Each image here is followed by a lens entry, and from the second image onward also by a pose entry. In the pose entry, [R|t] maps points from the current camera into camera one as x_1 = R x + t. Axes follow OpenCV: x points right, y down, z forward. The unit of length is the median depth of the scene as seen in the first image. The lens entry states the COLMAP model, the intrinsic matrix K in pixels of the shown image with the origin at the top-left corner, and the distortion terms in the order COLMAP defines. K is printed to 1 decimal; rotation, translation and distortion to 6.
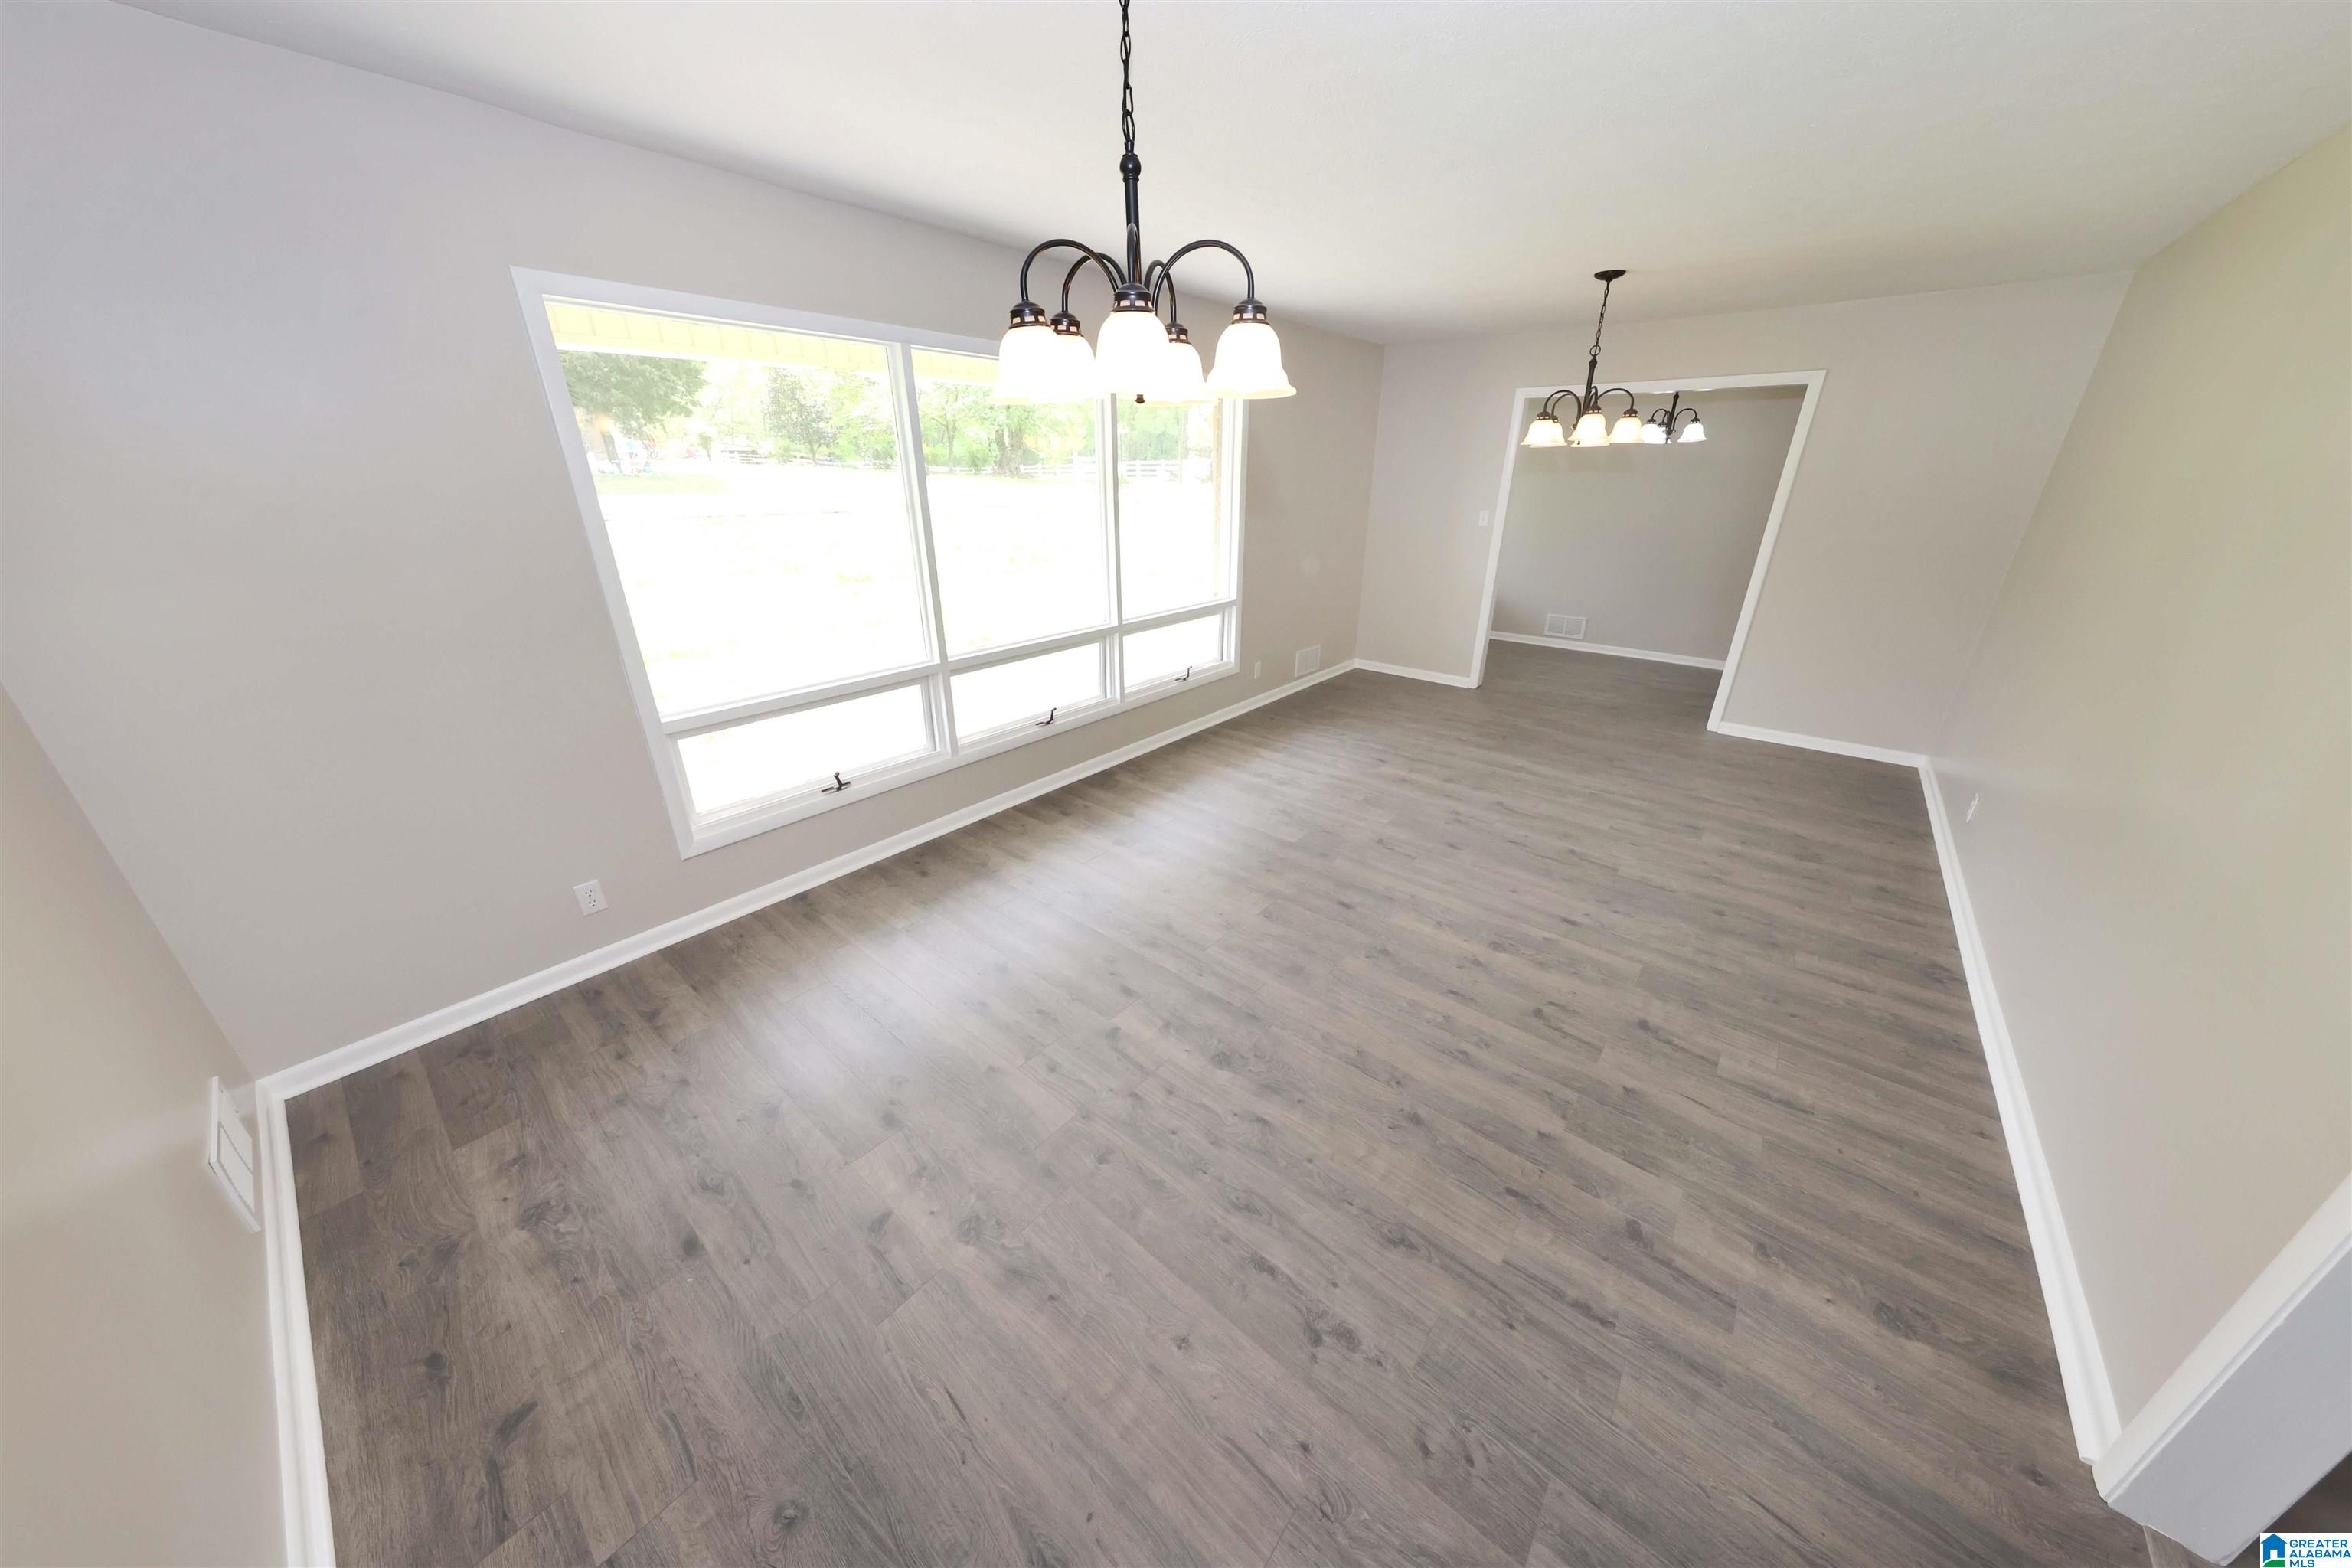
lens RADIAL K [[739.8, 0, 1176.0], [0, 739.8, 784.0], [0, 0, 1]] dist [0.000686, -0.000004]
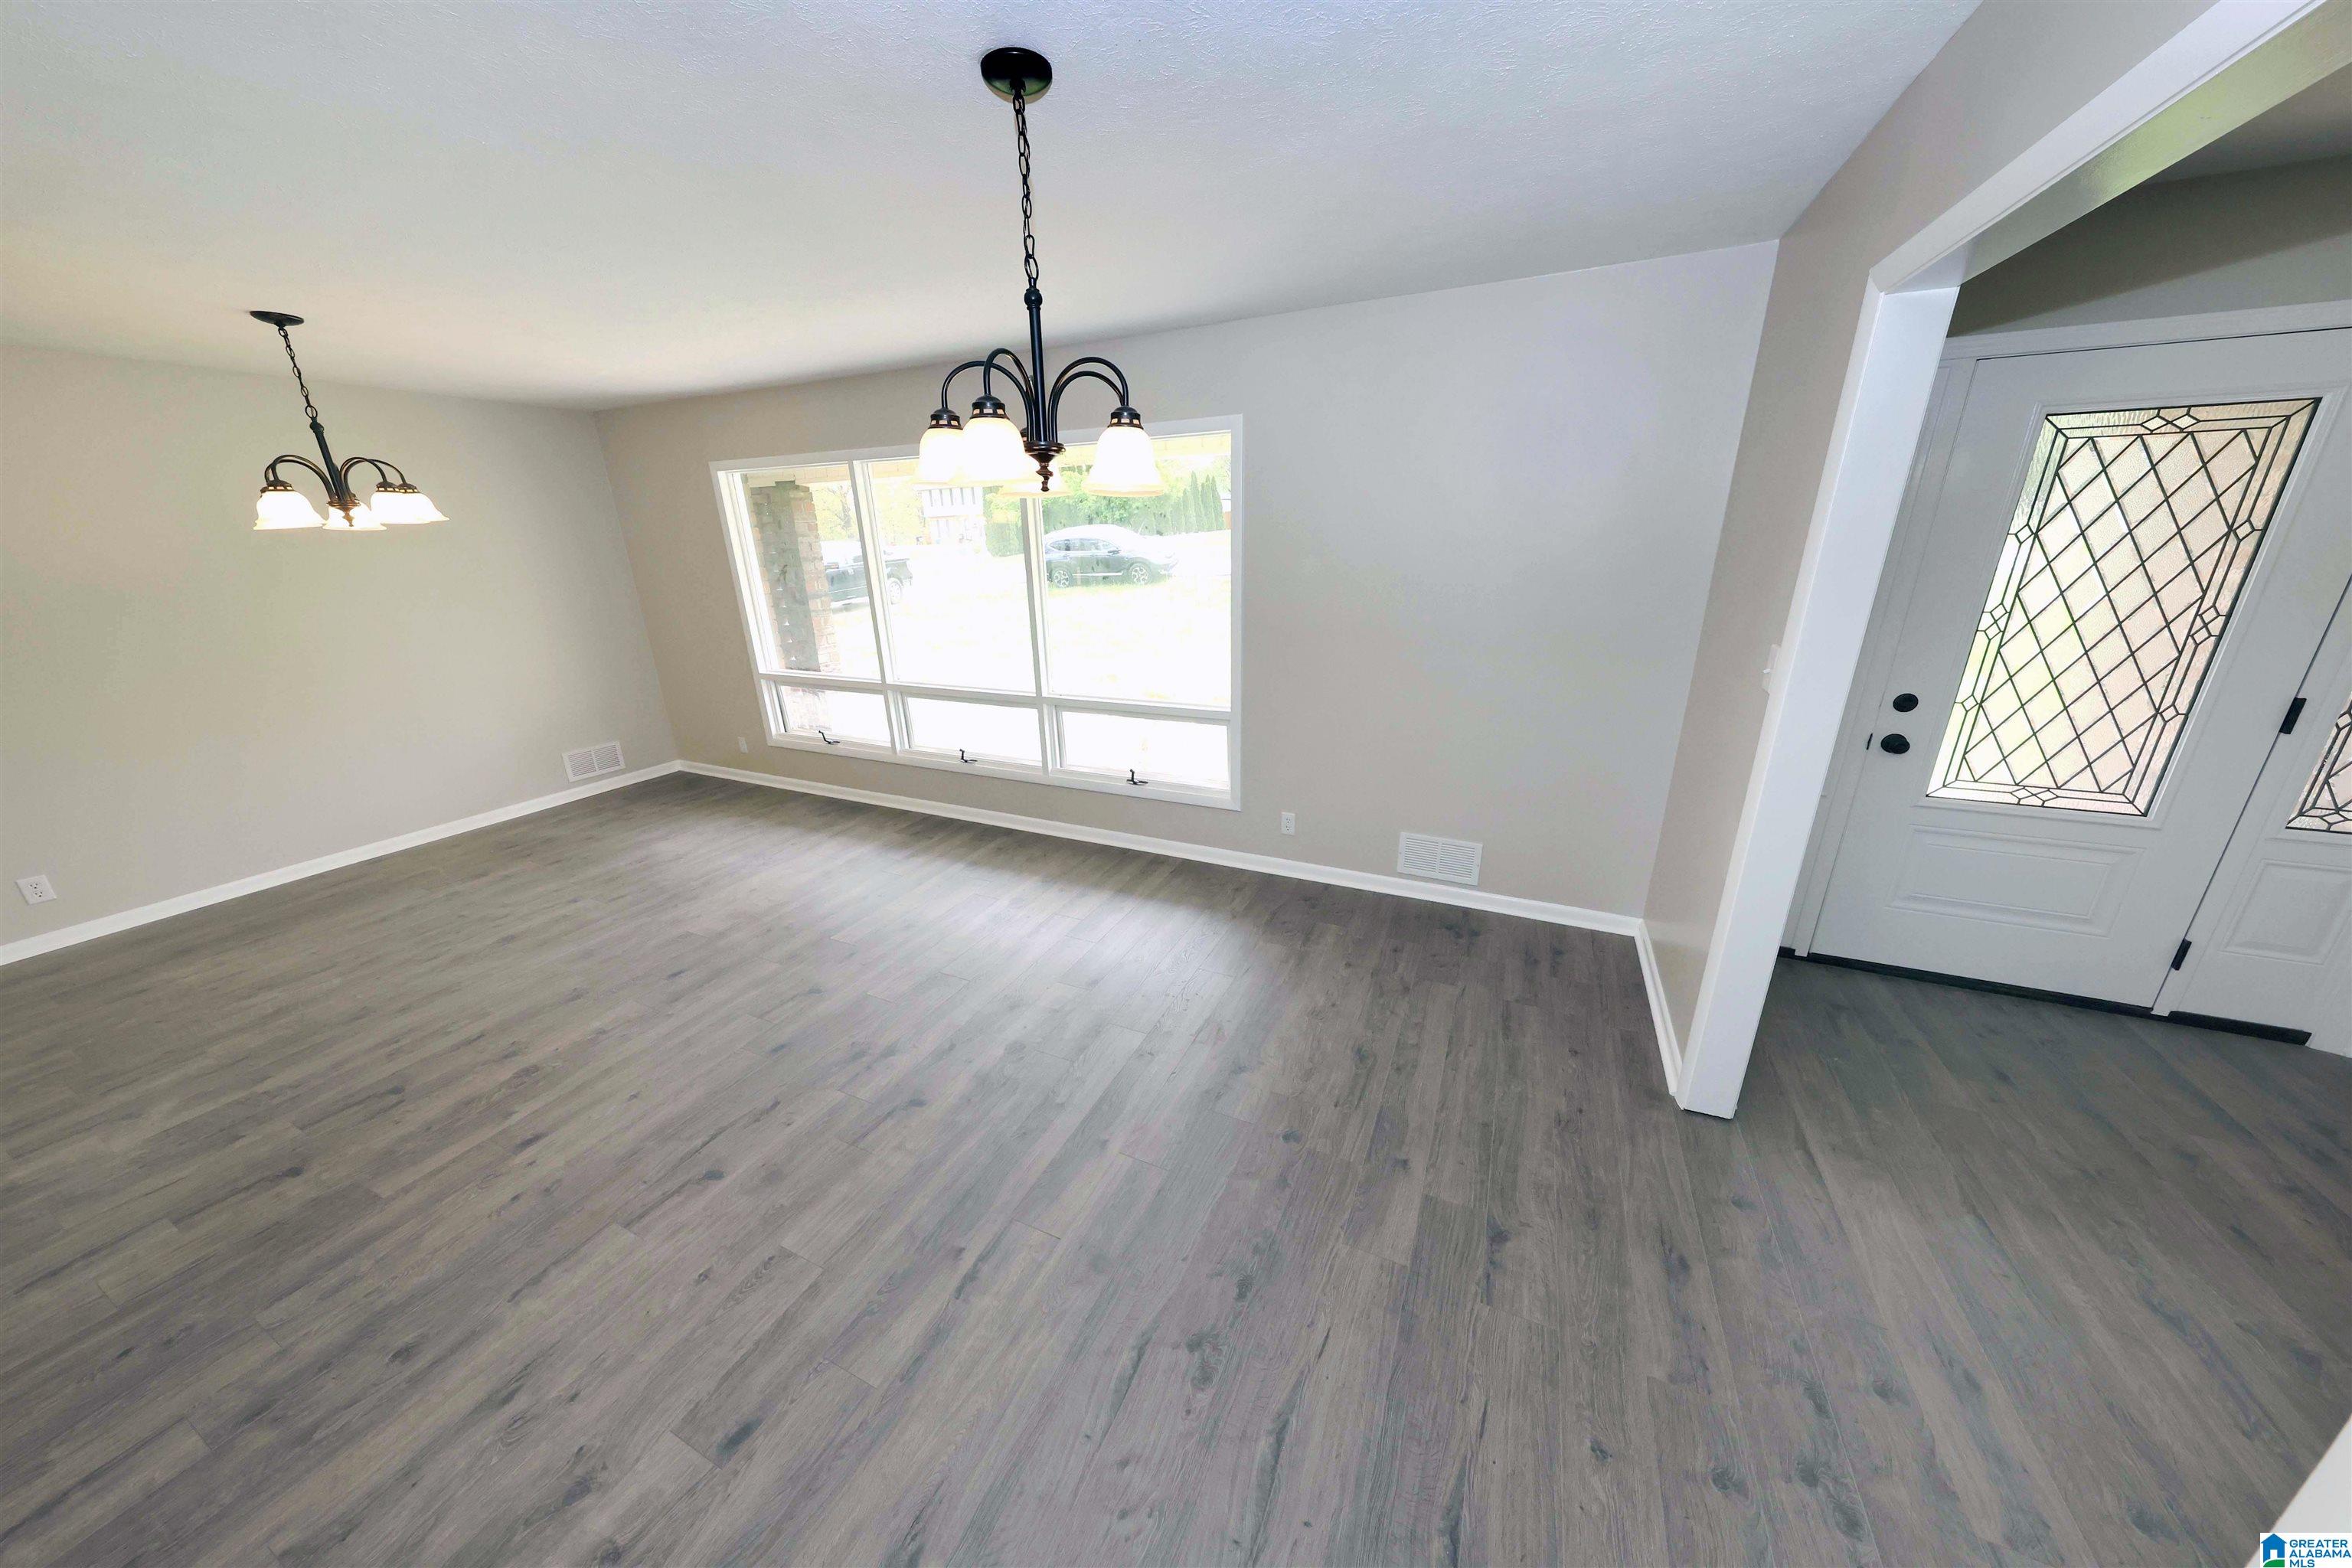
lens RADIAL K [[735.7, 0, 1181.2], [0, 735.7, 777.8], [0, 0, 1]] dist [-0.000304, -0.000196]
pose [[0.260088, 0.300698, -0.917570, 1.340657], [-0.361963, 0.911342, 0.196057, -0.562497], [0.895174, 0.281135, 0.345871, 1.290906]]
